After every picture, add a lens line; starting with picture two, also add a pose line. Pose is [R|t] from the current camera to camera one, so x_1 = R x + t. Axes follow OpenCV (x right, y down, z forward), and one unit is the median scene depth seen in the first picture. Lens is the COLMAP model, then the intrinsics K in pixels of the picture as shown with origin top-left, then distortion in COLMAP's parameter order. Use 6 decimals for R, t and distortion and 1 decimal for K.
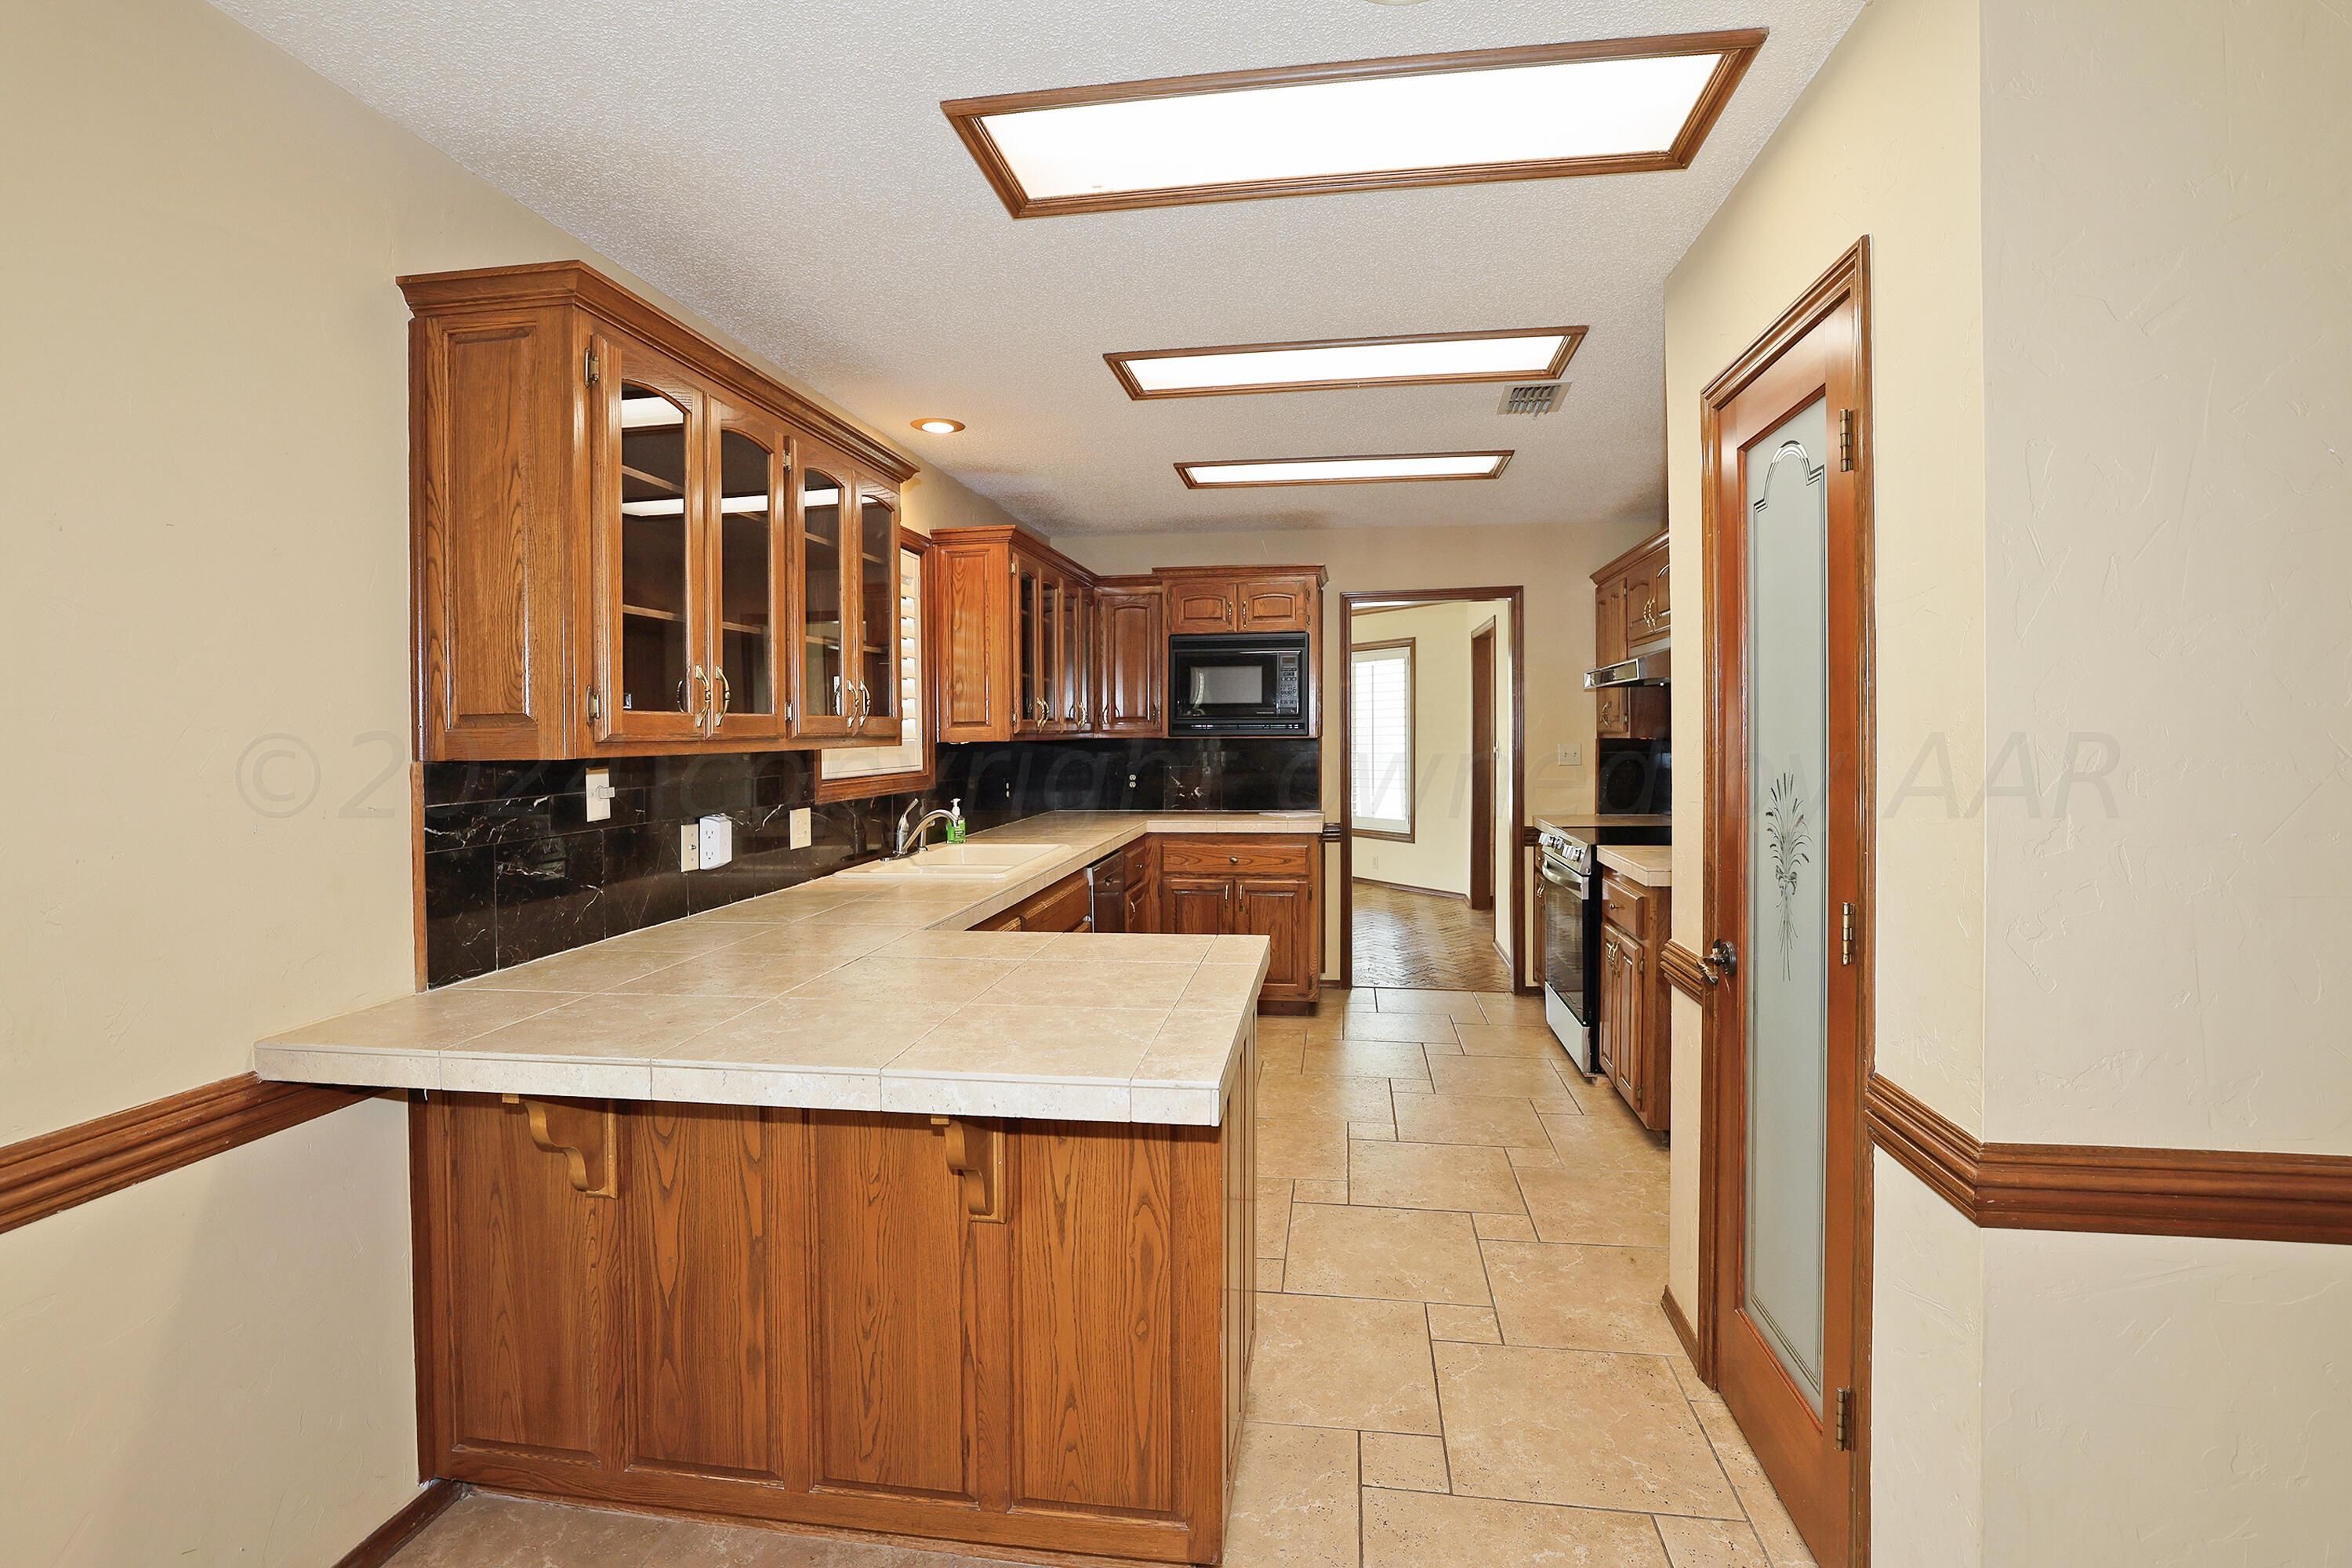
lens RADIAL K [[1051.2, 0, 1185.3], [0, 1051.2, 712.4], [0, 0, 1]] dist [-0.043201, 0.022363]
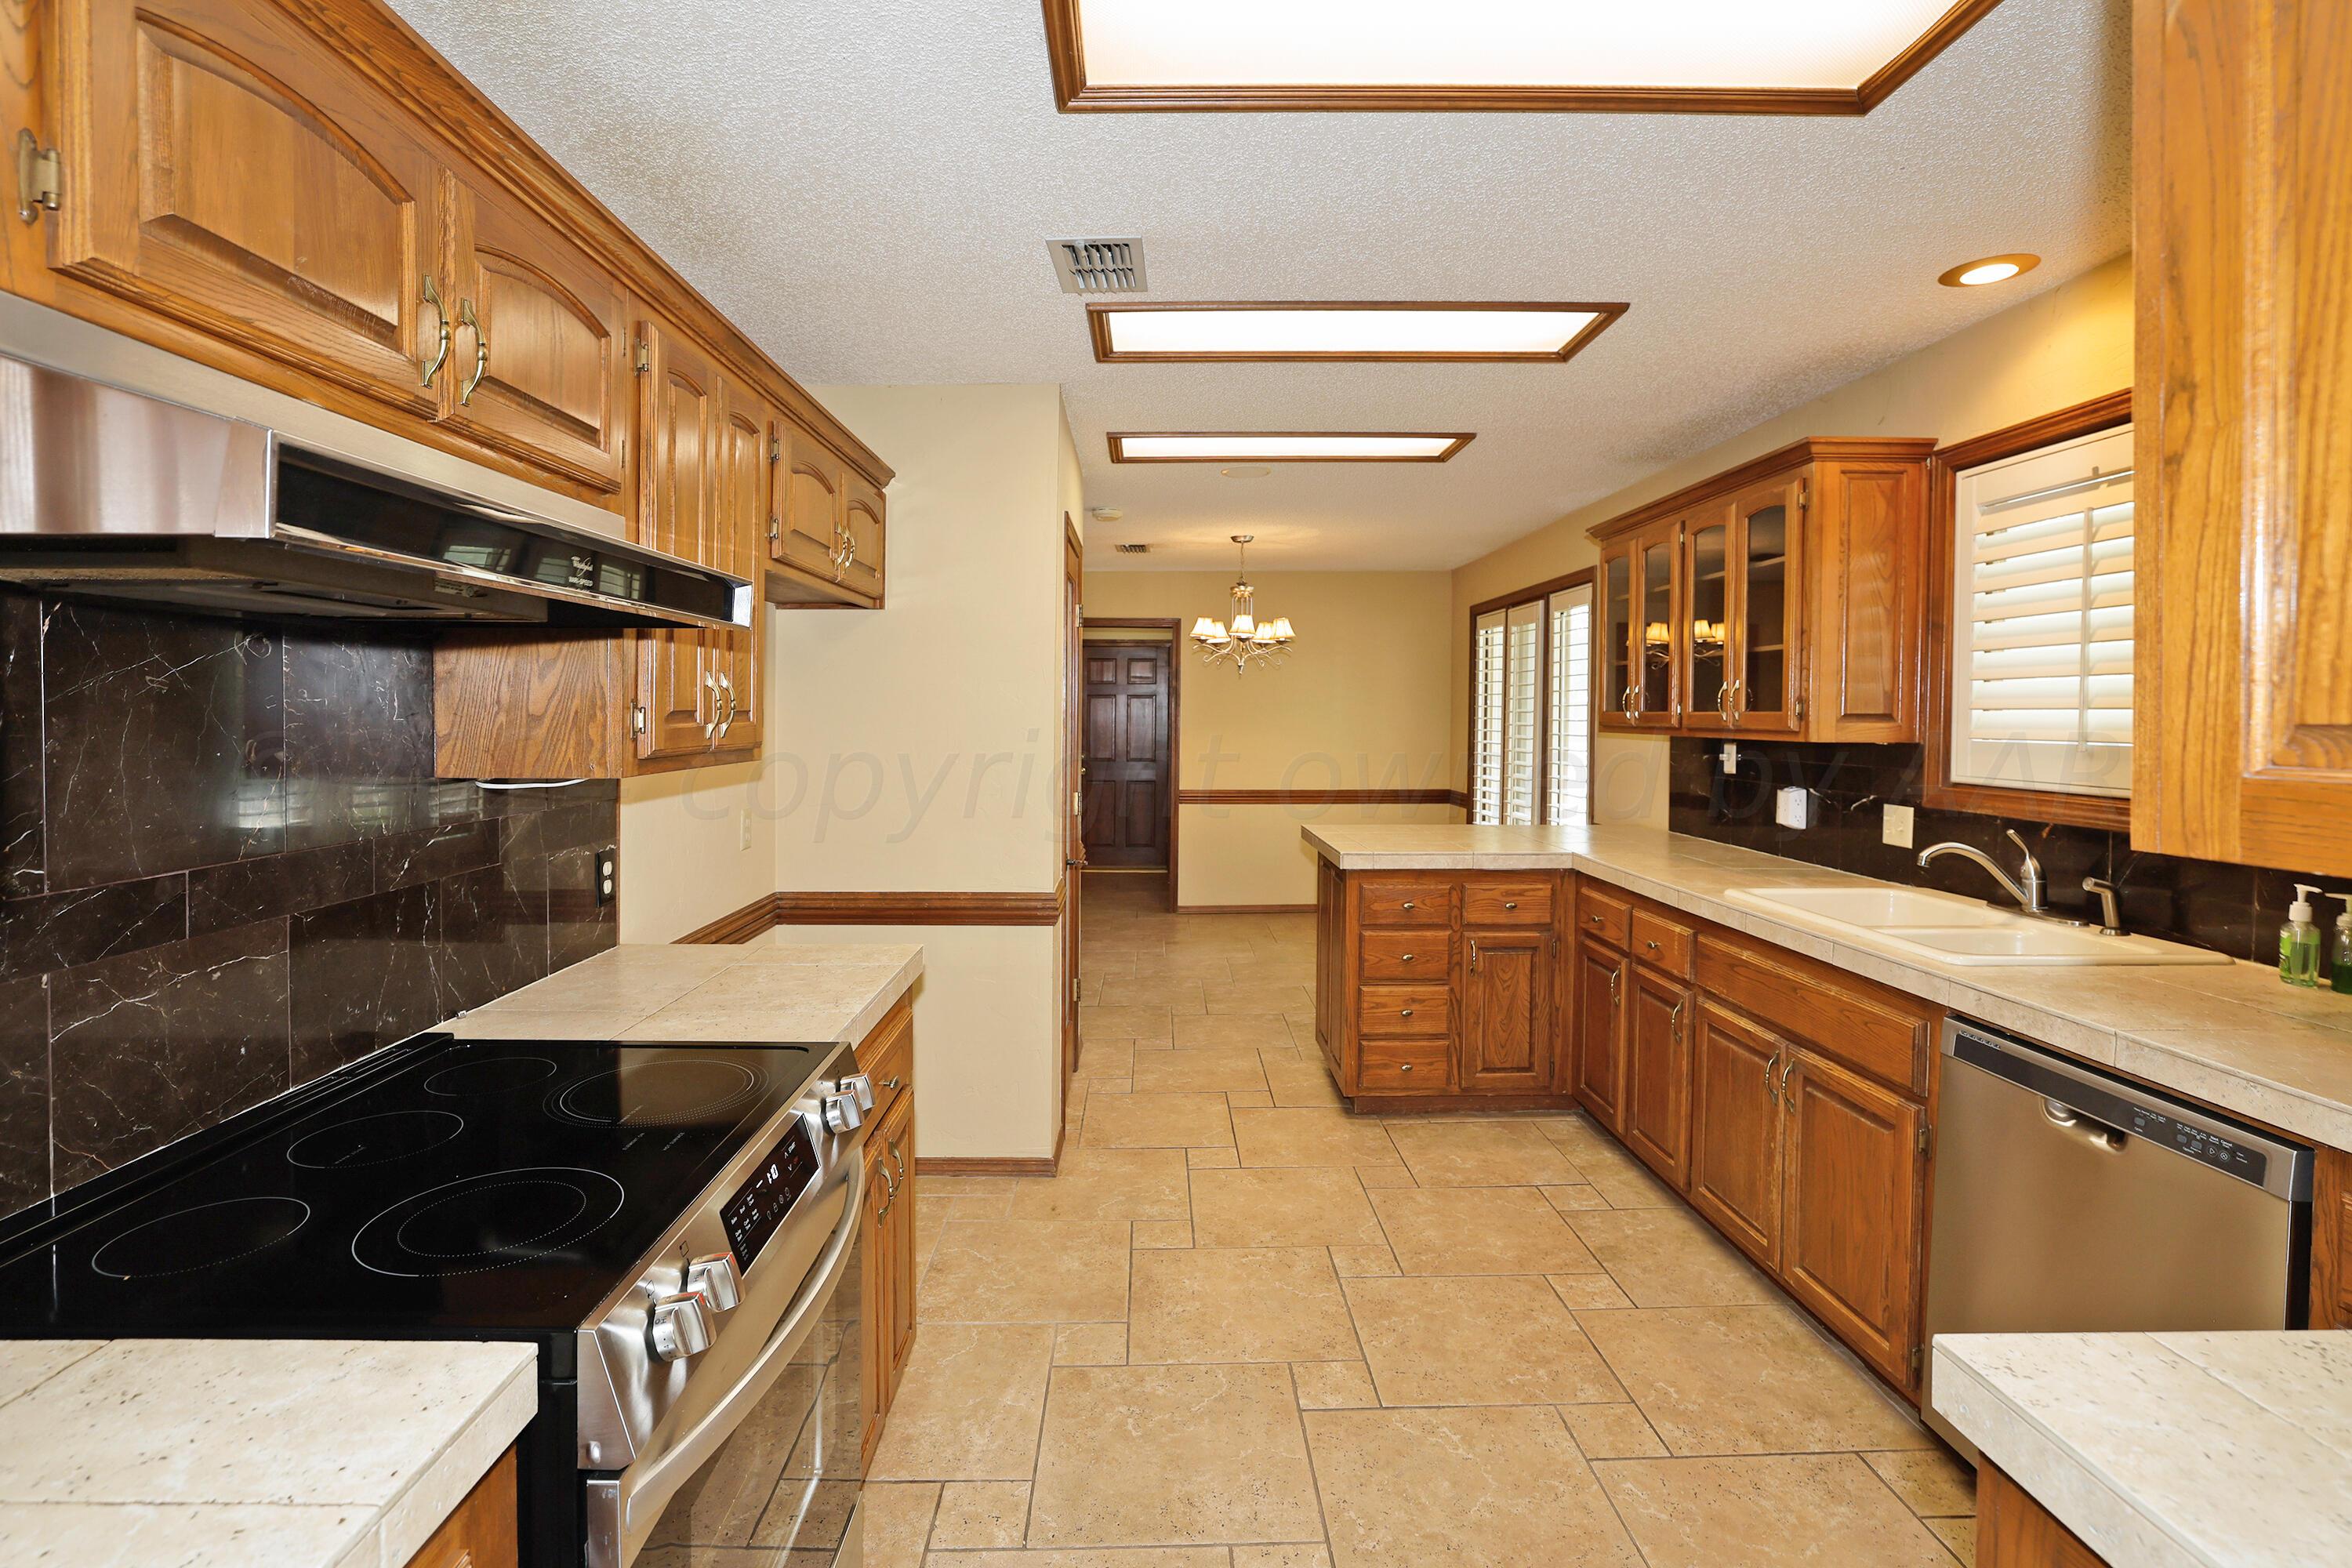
lens RADIAL K [[970.8, 0, 1185.8], [0, 970.8, 738.7], [0, 0, 1]] dist [-0.027074, 0.000288]
pose [[-0.983349, -0.001388, -0.181719, 0.337805], [-0.000492, 0.999988, -0.004974, 0.031772], [0.181724, -0.004802, -0.983338, 1.419375]]
